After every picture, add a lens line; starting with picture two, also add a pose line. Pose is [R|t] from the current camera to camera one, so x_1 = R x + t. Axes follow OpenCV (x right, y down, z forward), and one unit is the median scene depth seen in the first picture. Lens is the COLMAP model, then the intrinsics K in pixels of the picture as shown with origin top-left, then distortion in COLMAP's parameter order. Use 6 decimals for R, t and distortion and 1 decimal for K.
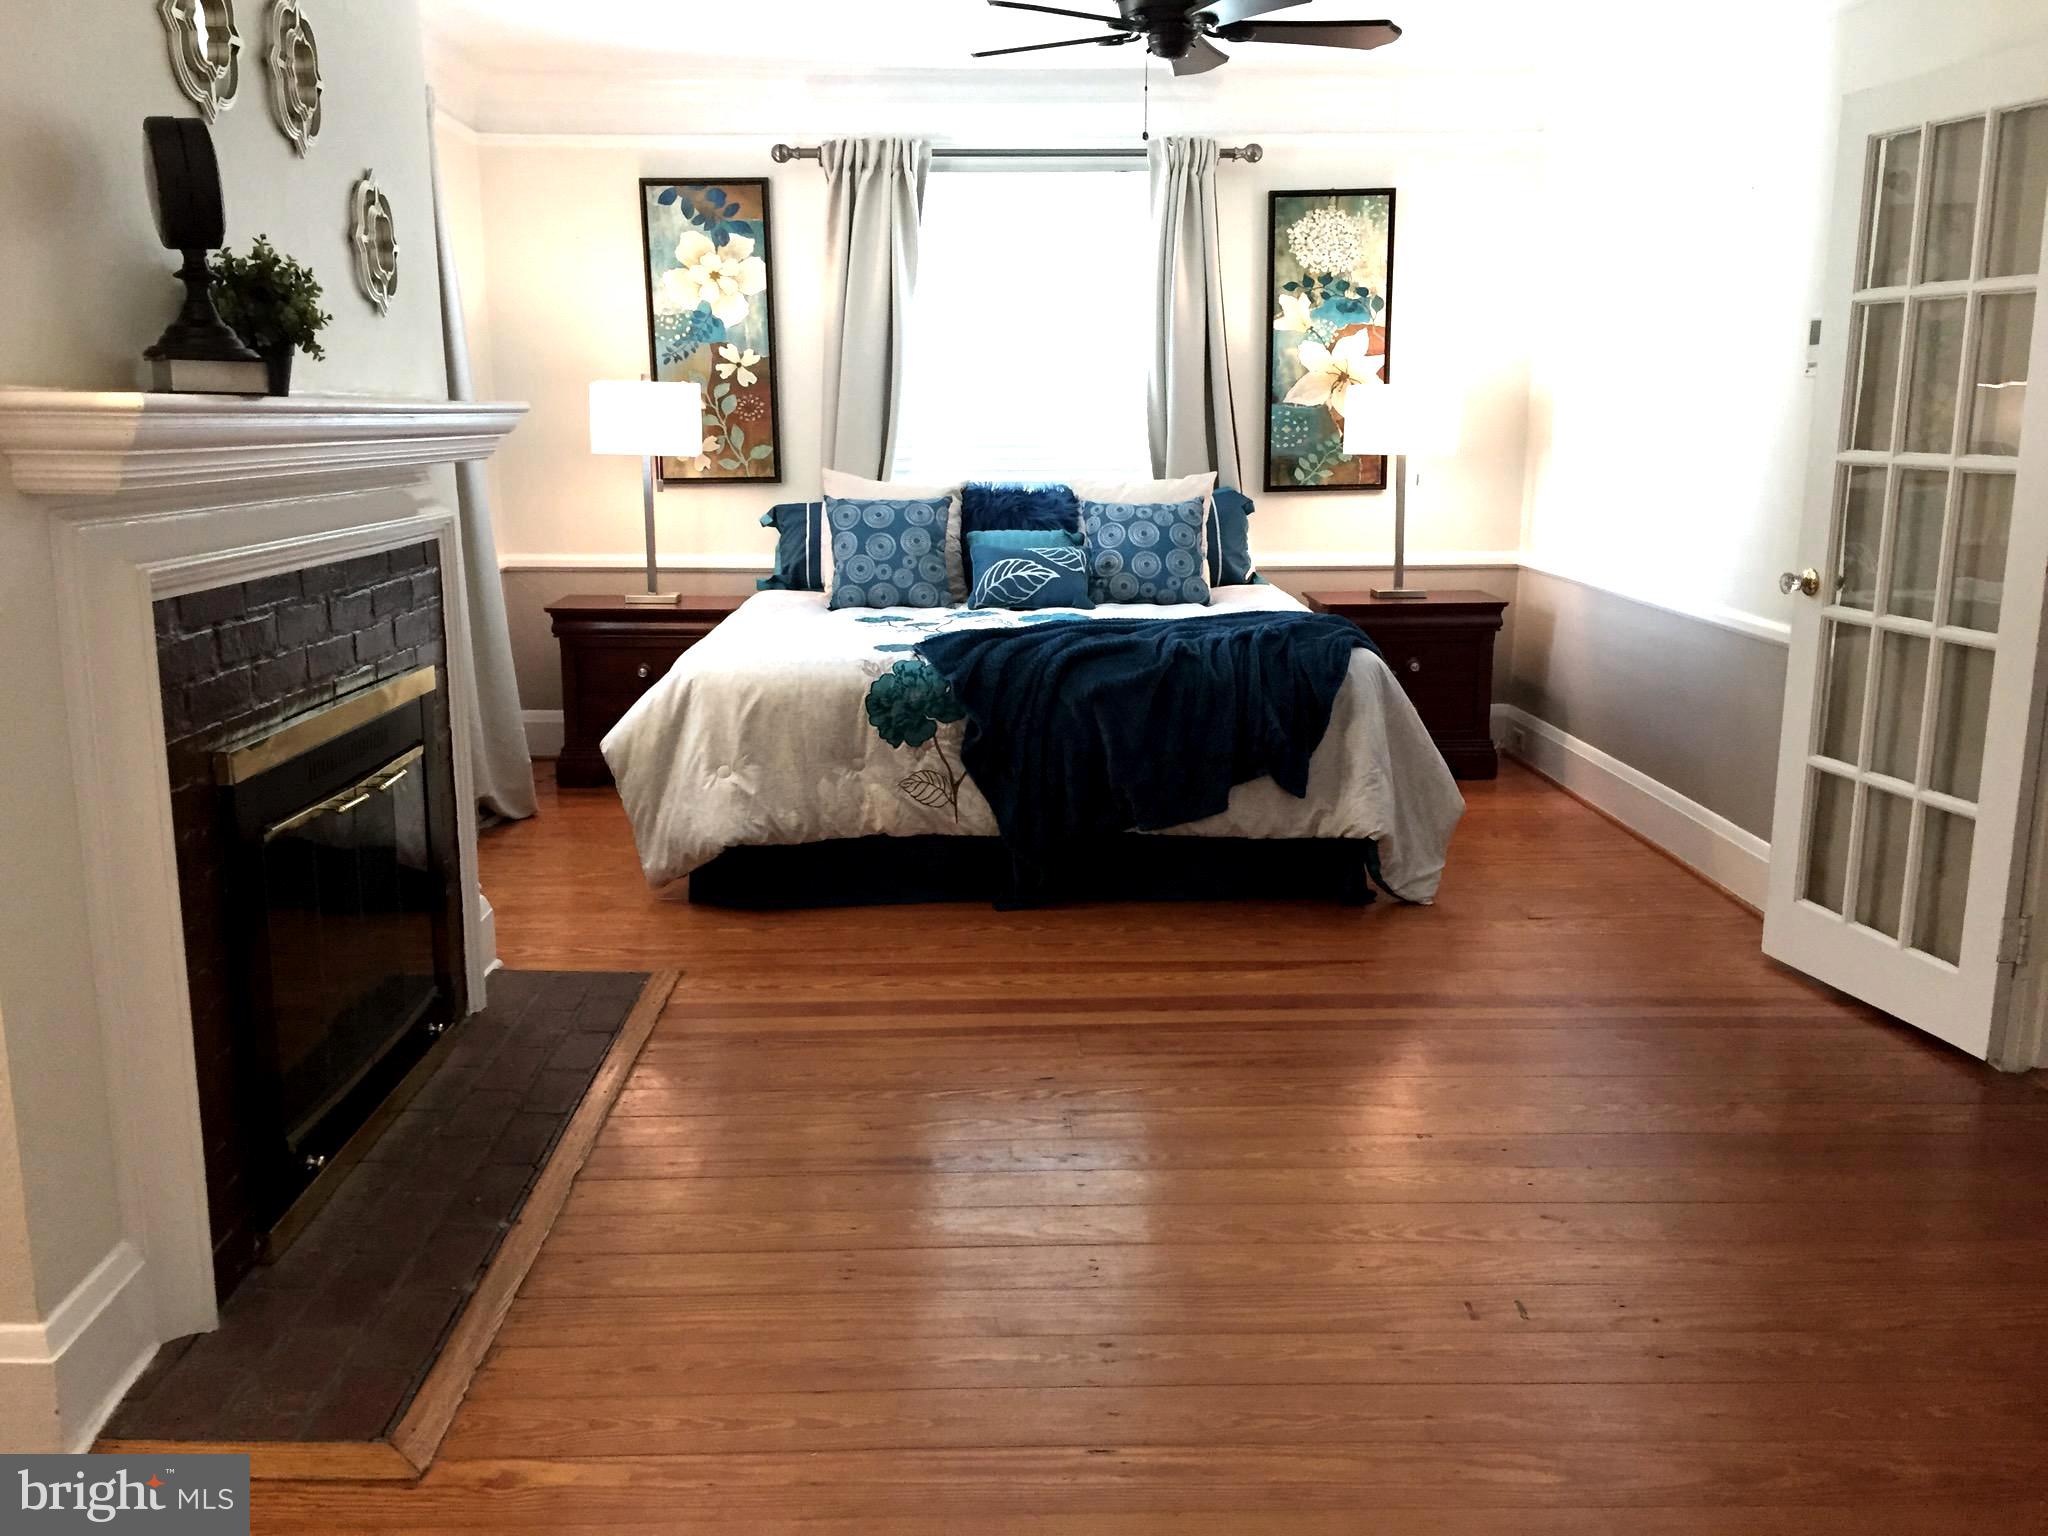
lens RADIAL K [[1762.6, 0, 1018.3], [0, 1762.6, 772.1], [0, 0, 1]] dist [0.072397, -0.092815]
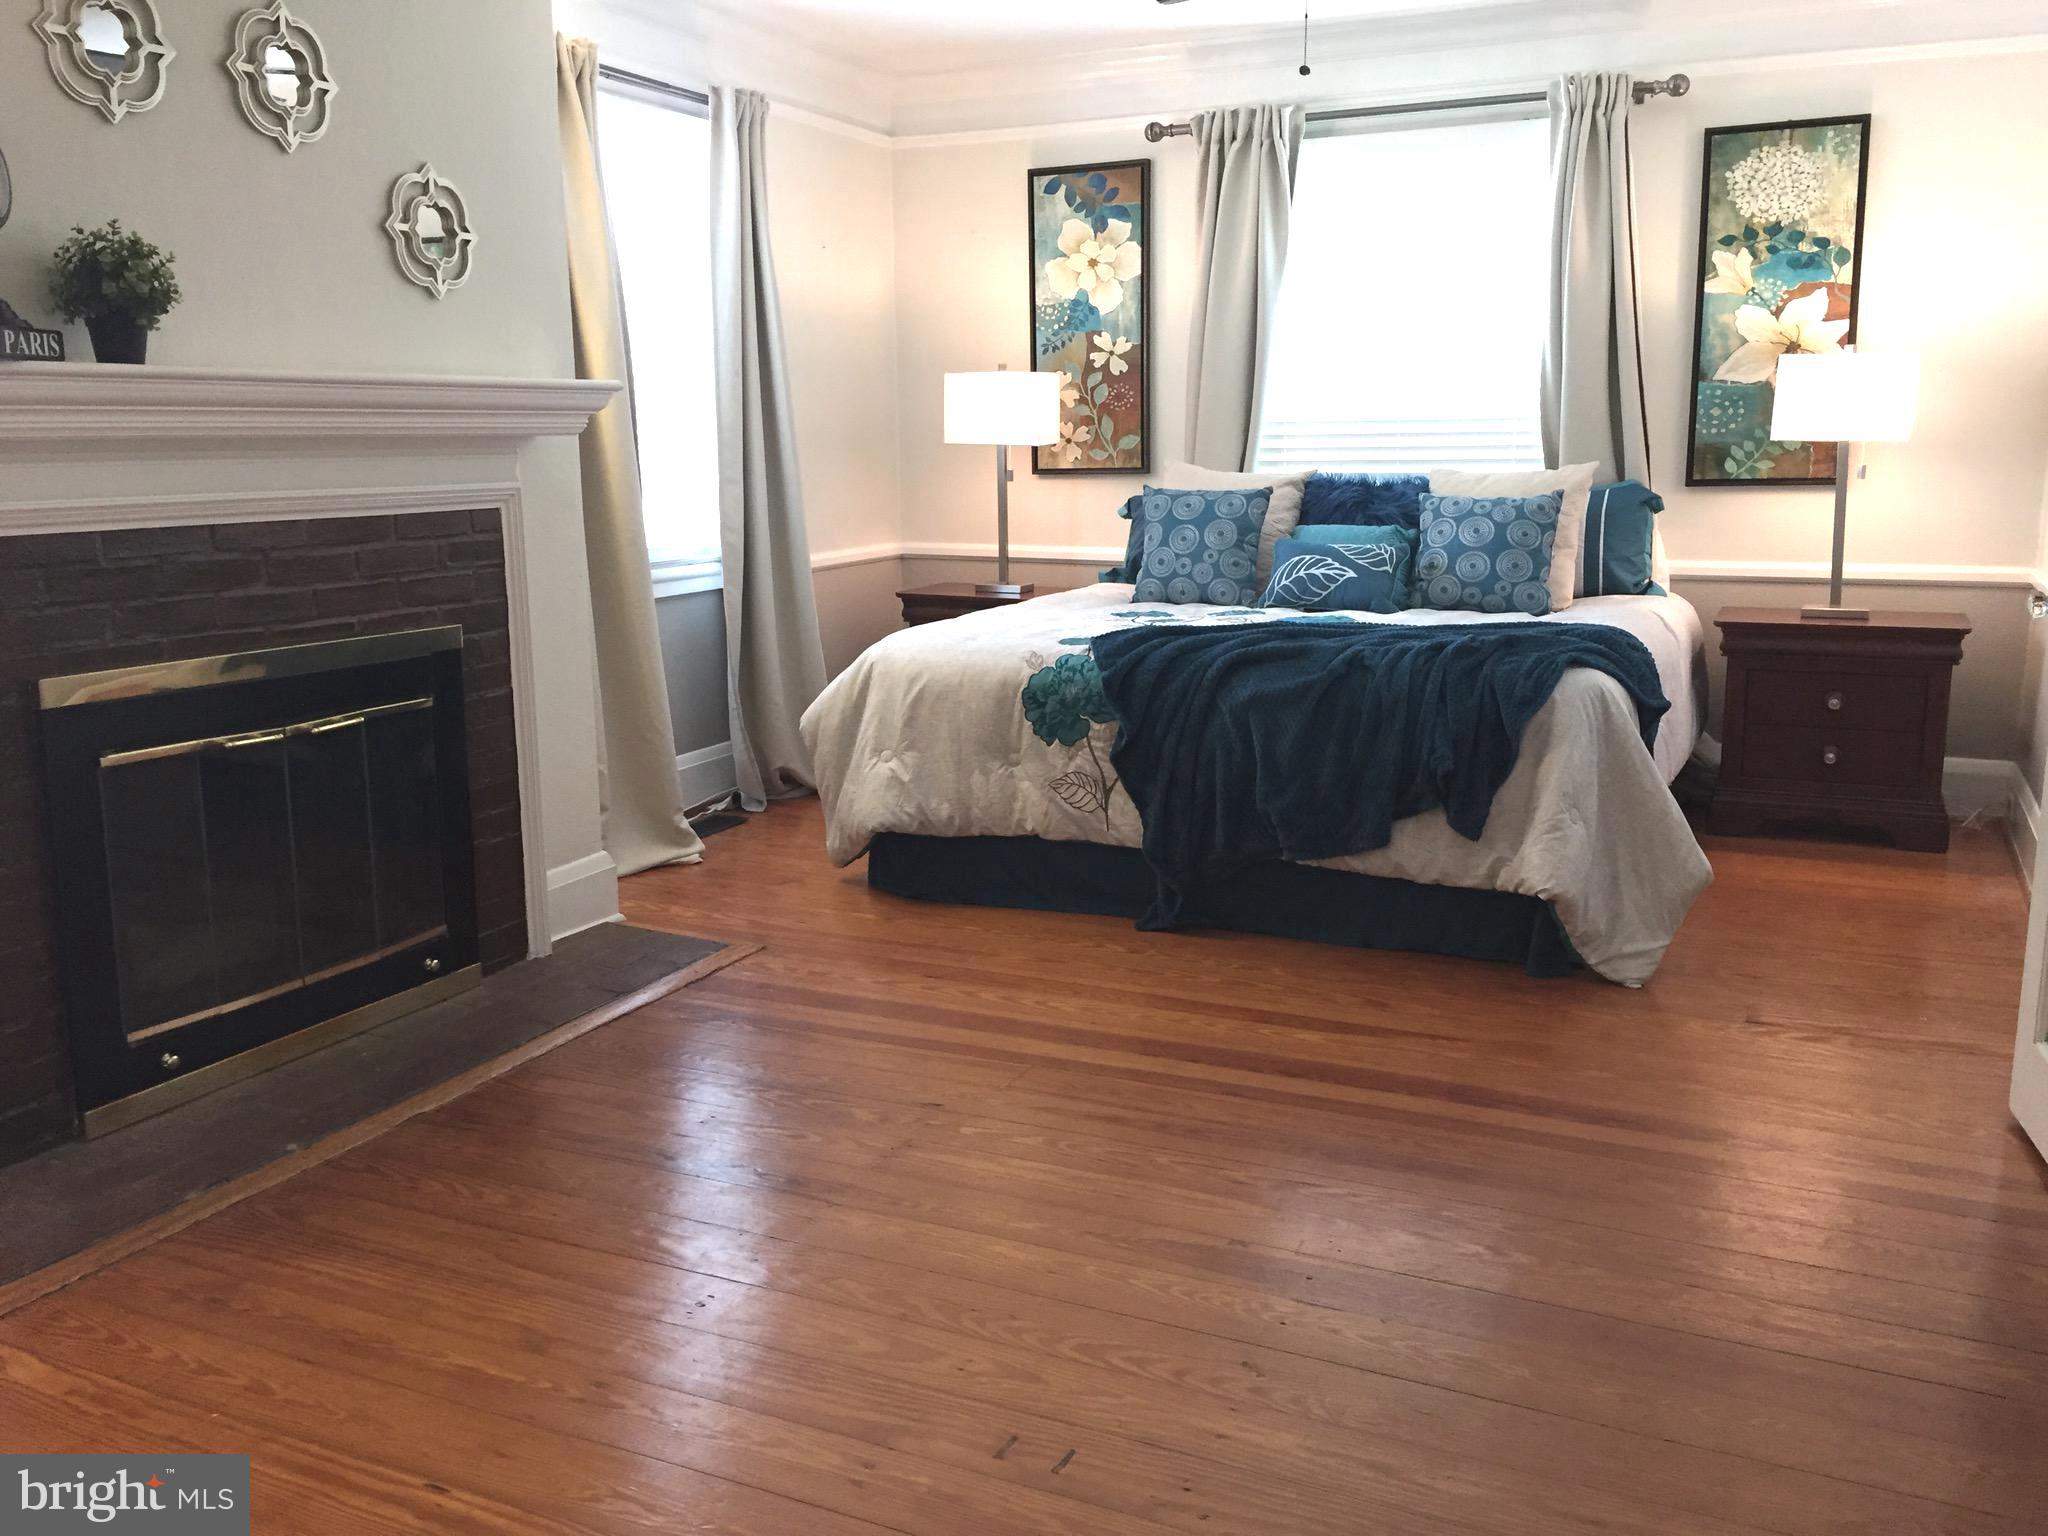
lens RADIAL K [[1762.6, 0, 1020.3], [0, 1762.6, 769.2], [0, 0, 1]] dist [0.072397, -0.092815]
pose [[0.893069, 0.080604, -0.442641, 0.268117], [-0.084052, 0.996391, 0.011859, -0.008730], [0.441999, 0.026614, 0.896621, 0.115443]]
